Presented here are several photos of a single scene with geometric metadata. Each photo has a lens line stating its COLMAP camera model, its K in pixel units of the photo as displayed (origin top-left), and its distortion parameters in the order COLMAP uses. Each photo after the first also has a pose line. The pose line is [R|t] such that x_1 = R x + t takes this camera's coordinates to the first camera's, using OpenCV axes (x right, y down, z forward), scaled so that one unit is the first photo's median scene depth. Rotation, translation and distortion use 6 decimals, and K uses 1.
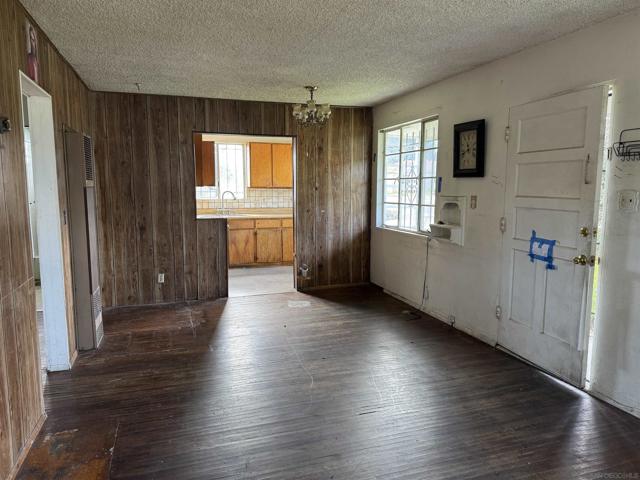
lens RADIAL K [[448.2, 0, 322.8], [0, 448.2, 241.7], [0, 0, 1]] dist [-0.011436, -0.006035]
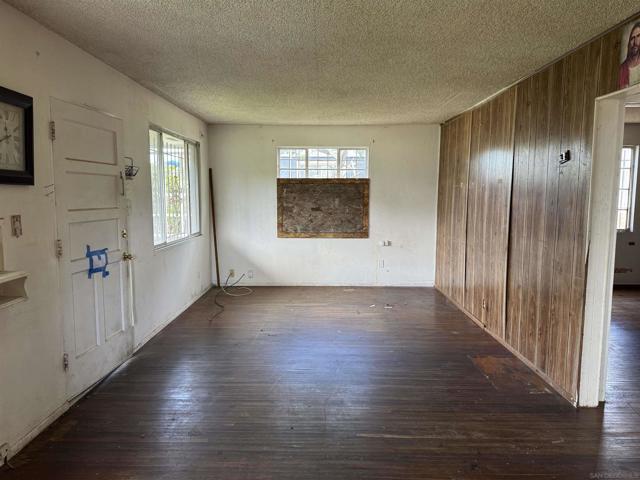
lens RADIAL K [[448.2, 0, 319.7], [0, 448.2, 239.3], [0, 0, 1]] dist [-0.011436, -0.006035]
pose [[-0.941500, -0.038564, 0.334799, -0.293098], [0.037523, 0.975259, 0.217857, -0.218811], [-0.334917, 0.217675, -0.916760, 1.666231]]
